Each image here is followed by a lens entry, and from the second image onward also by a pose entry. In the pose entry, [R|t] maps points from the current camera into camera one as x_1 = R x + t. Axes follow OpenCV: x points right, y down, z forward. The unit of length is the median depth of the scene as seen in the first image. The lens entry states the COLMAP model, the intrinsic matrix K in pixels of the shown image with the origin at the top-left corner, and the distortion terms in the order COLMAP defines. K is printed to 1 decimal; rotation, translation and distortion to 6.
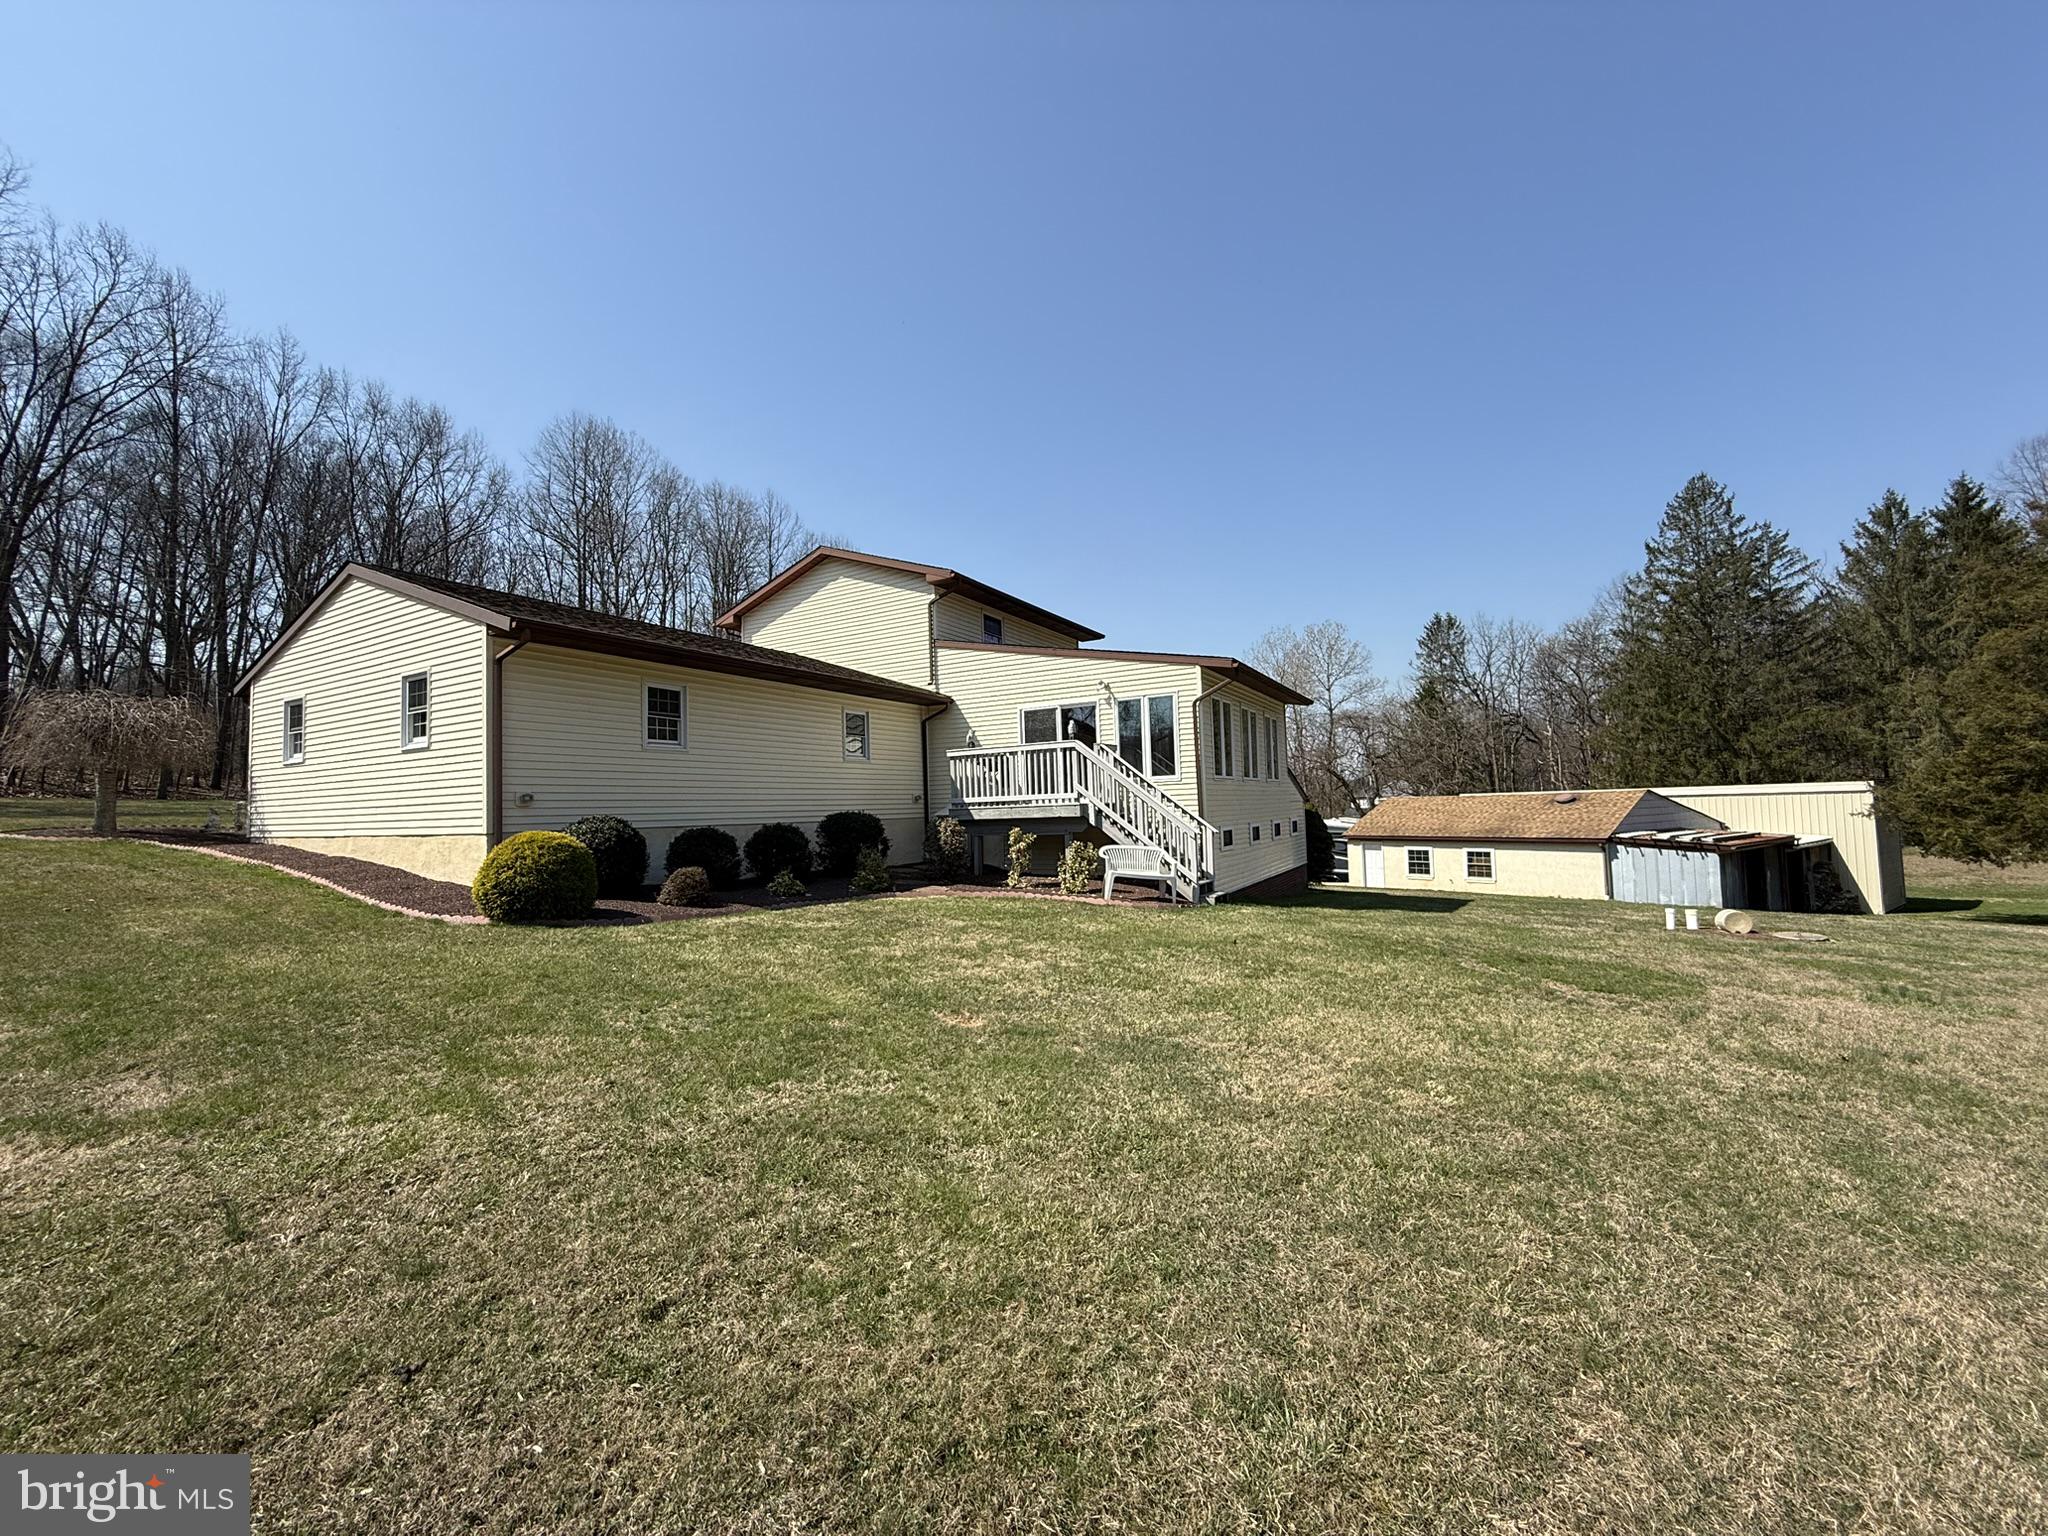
lens RADIAL K [[809.7, 0, 1024.0], [0, 809.7, 768.0], [0, 0, 1]] dist [0.017448, -0.015547]
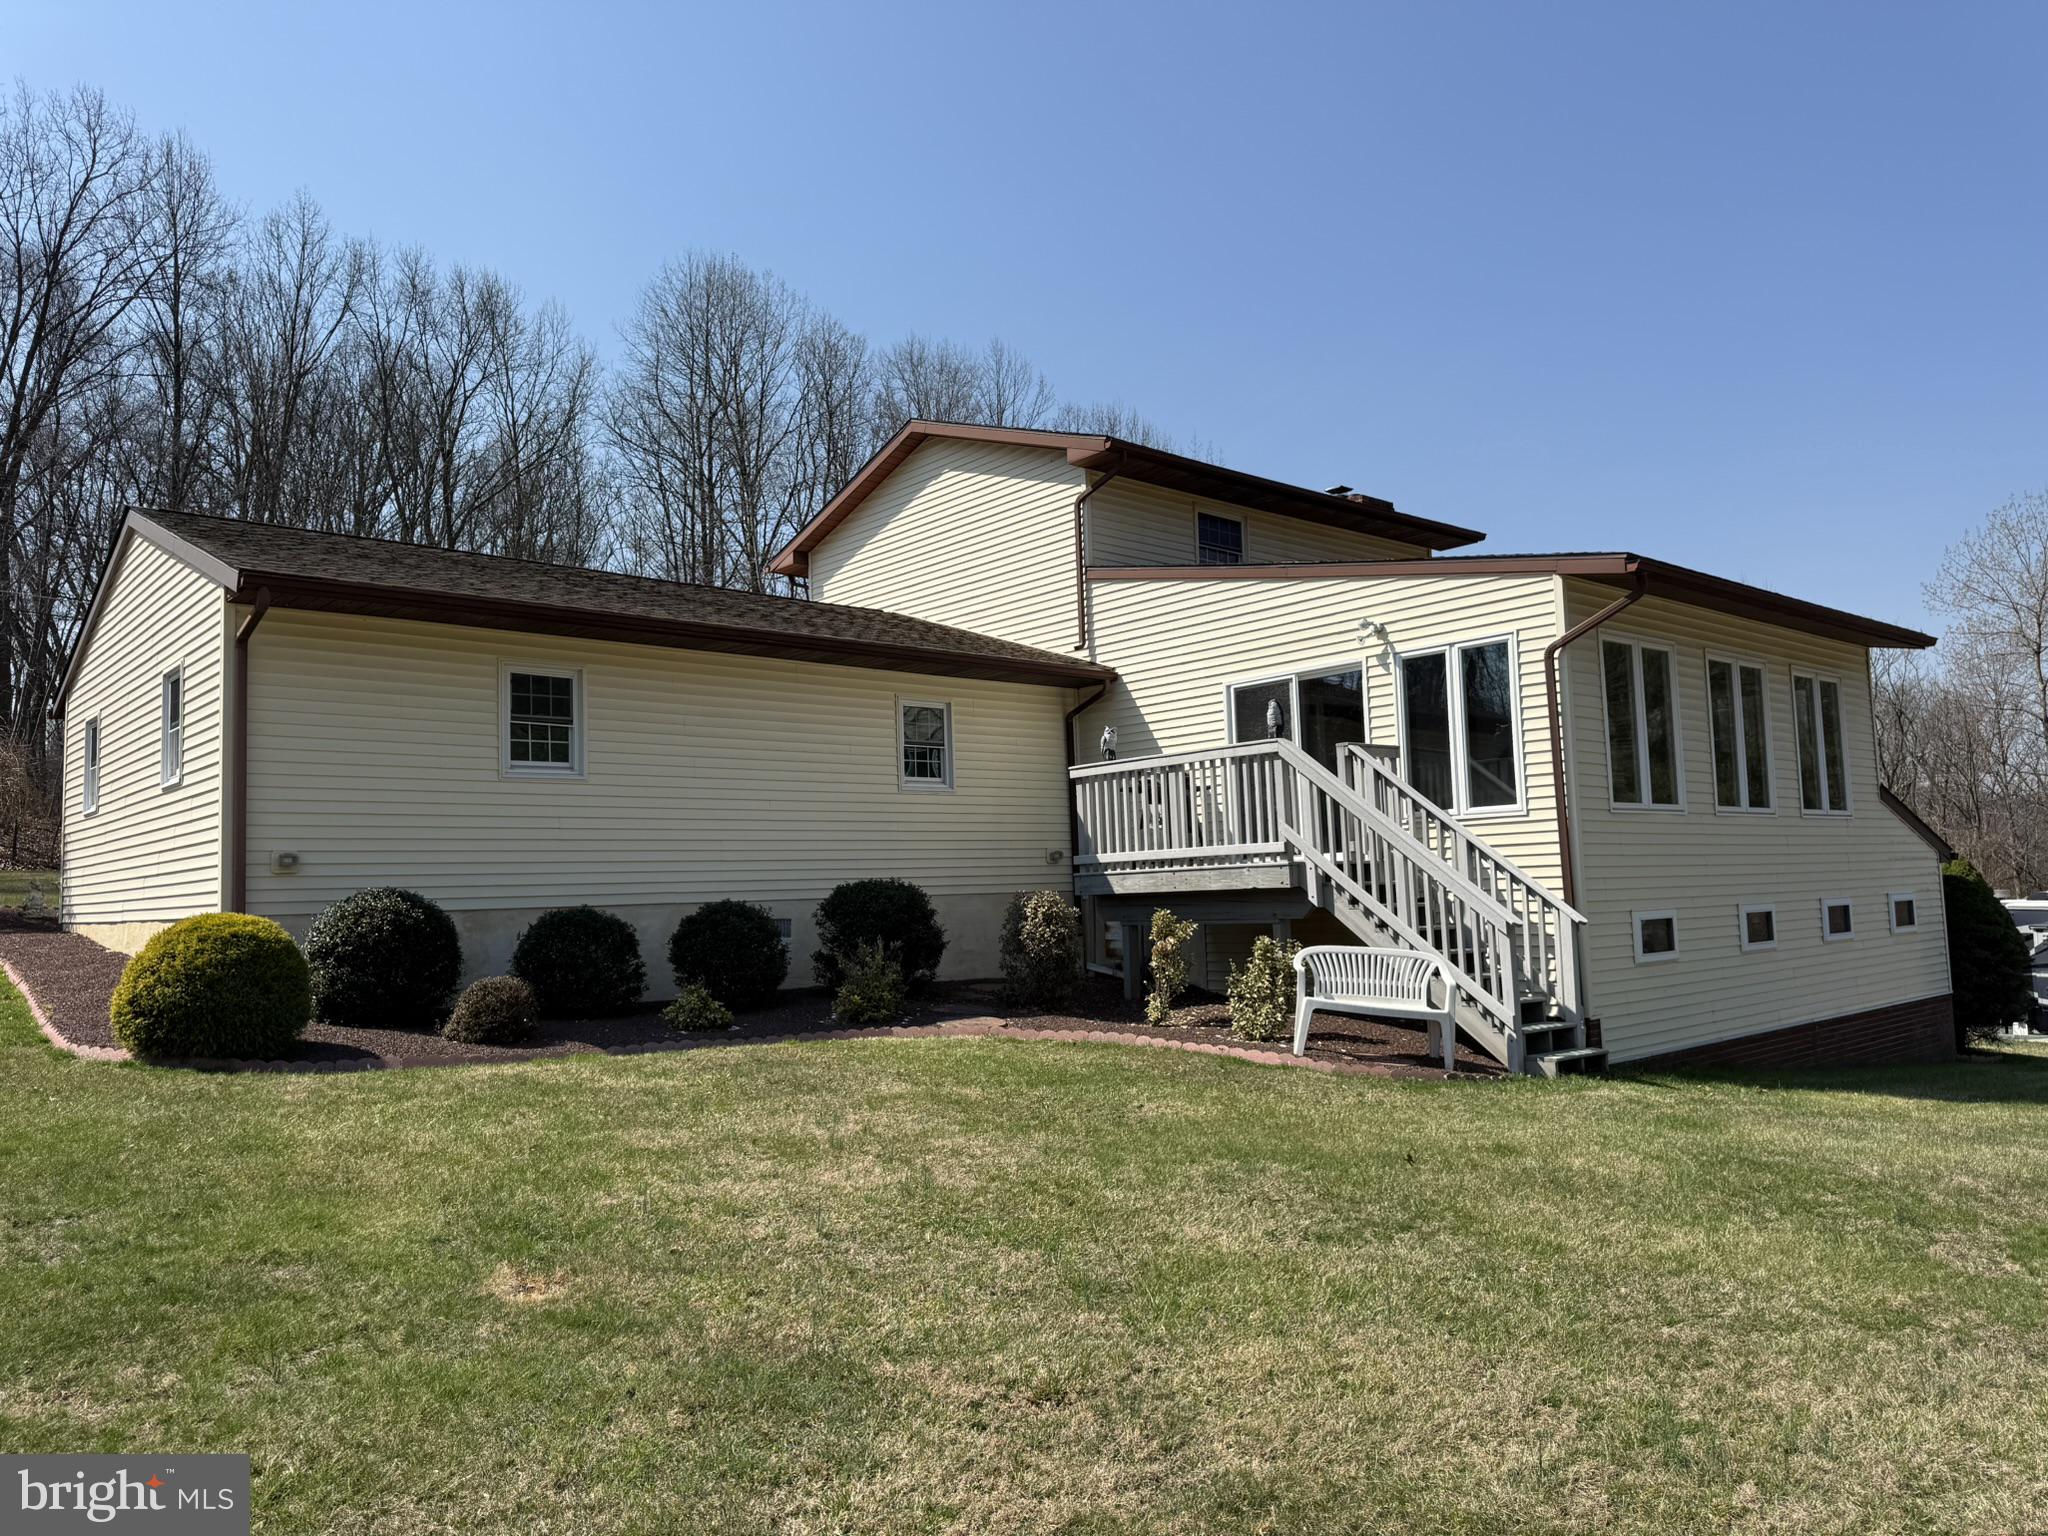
lens RADIAL K [[1429.5, 0, 1024.0], [0, 1429.5, 768.0], [0, 0, 1]] dist [0.113660, -0.161653]
pose [[0.946227, -0.029372, -0.322167, 0.198311], [0.020350, 0.999302, -0.031336, 0.009177], [0.322863, 0.023095, 0.946164, 0.091067]]
